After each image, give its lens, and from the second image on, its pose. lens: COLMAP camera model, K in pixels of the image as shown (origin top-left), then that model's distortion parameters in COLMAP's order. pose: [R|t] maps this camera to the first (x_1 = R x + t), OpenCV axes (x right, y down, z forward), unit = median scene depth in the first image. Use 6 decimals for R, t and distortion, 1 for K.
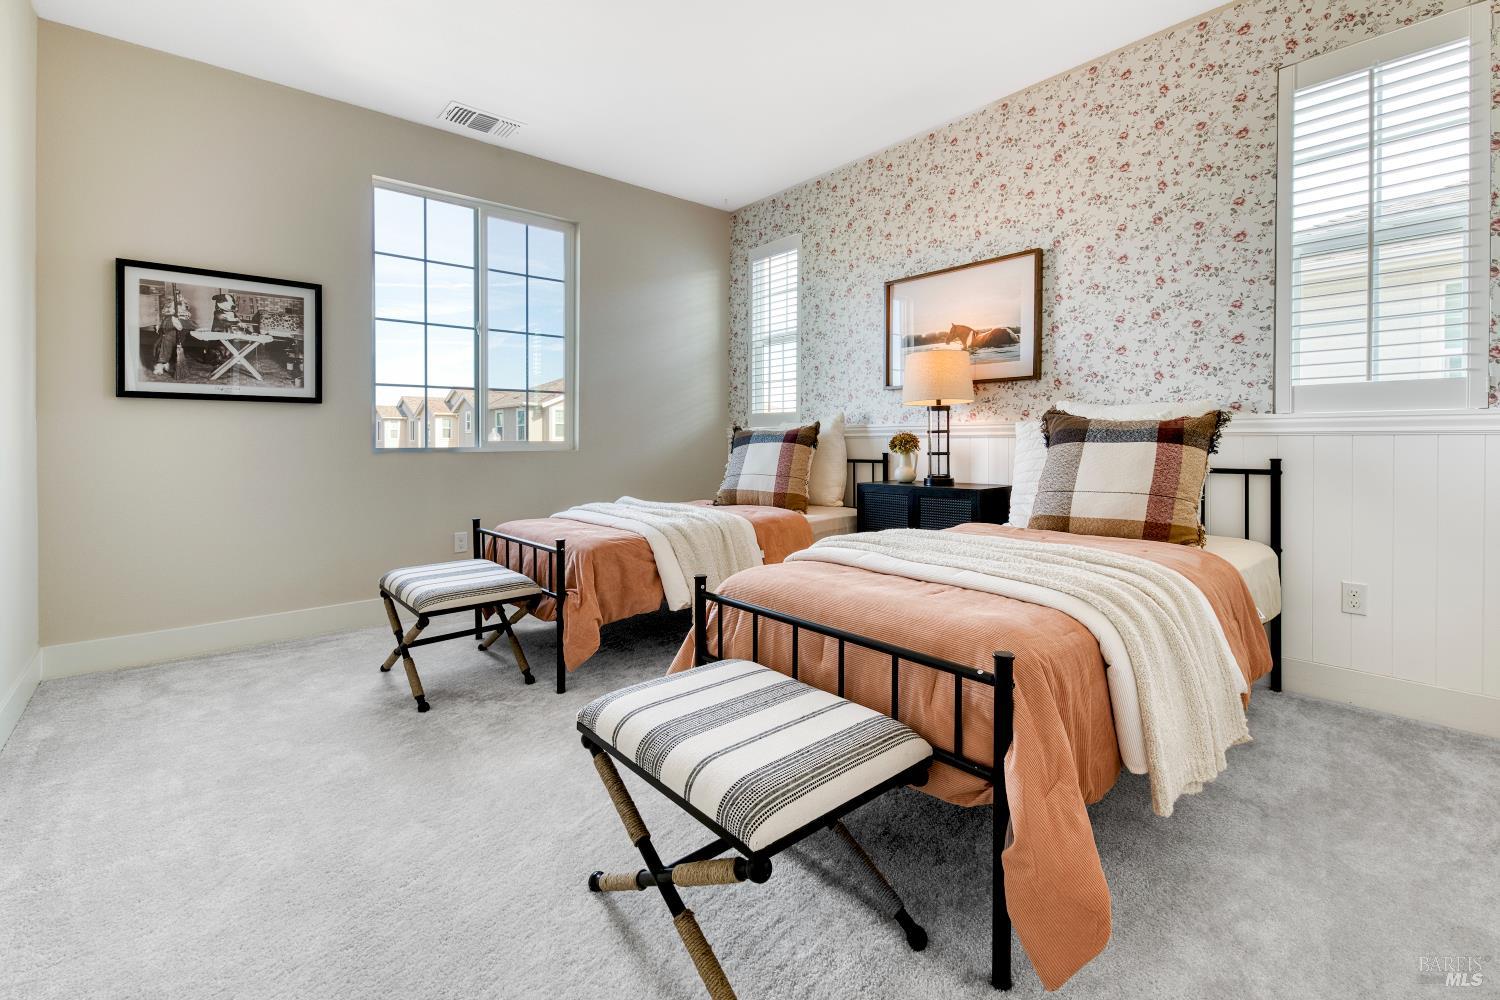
lens RADIAL K [[678.2, 0, 797.5], [0, 678.2, 461.2], [0, 0, 1]] dist [0.017209, -0.008384]
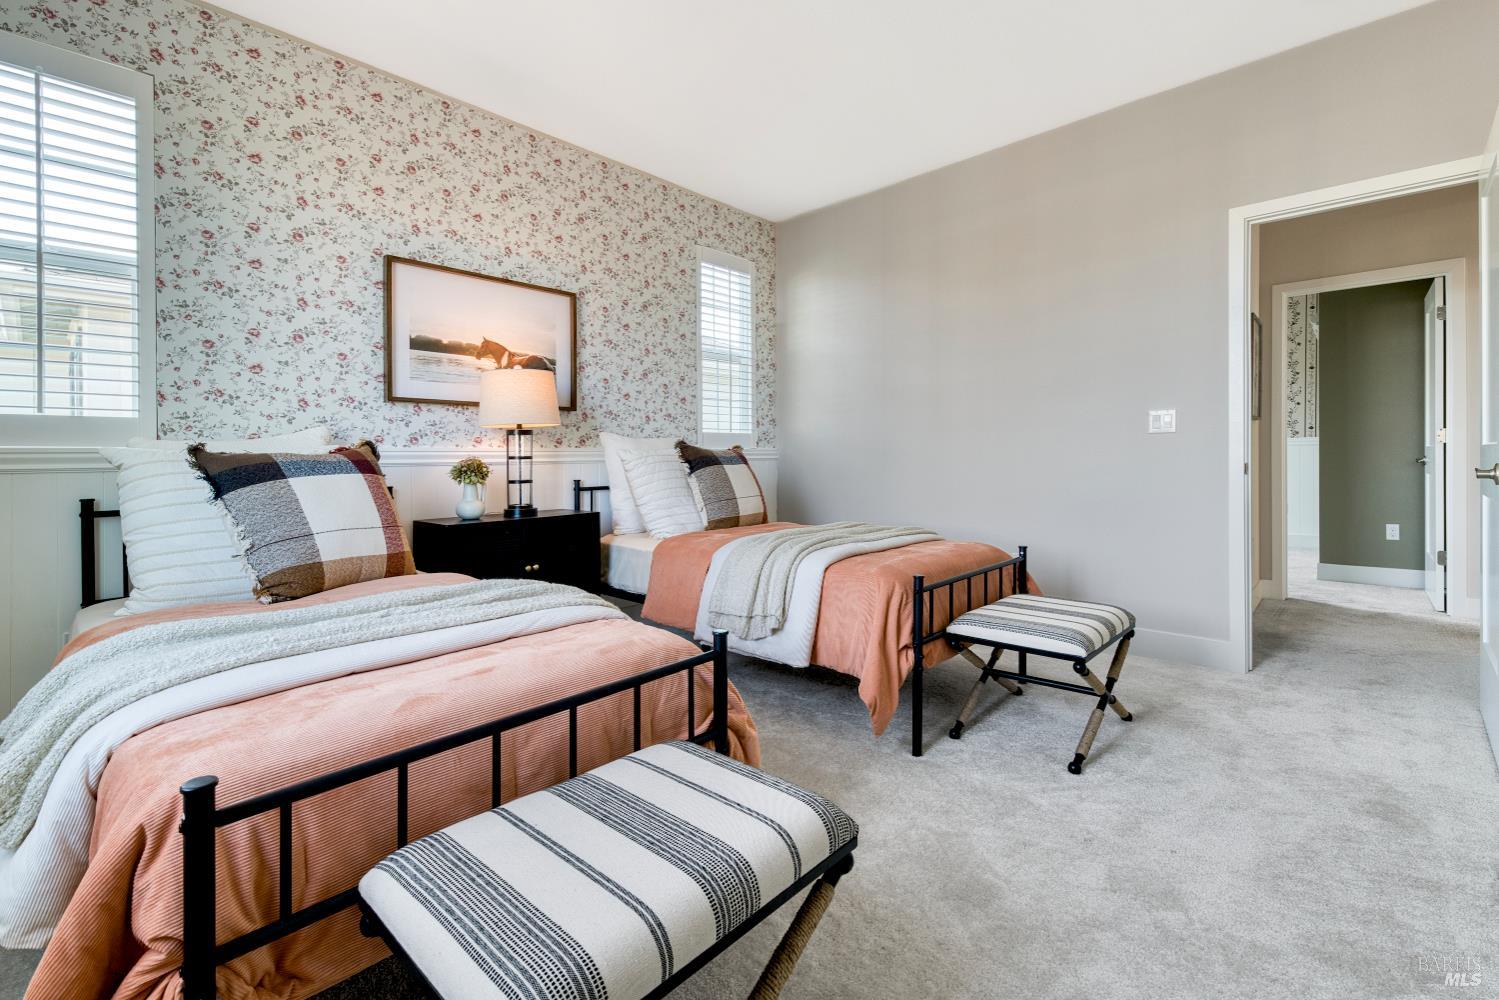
lens RADIAL K [[655.3, 0, 753.0], [0, 655.3, 490.5], [0, 0, 1]] dist [0.016795, -0.013113]
pose [[-0.092106, -0.039173, 0.994978, -0.637963], [0.052022, 0.997672, 0.044095, -0.020127], [-0.994389, 0.055822, -0.089854, 0.698843]]
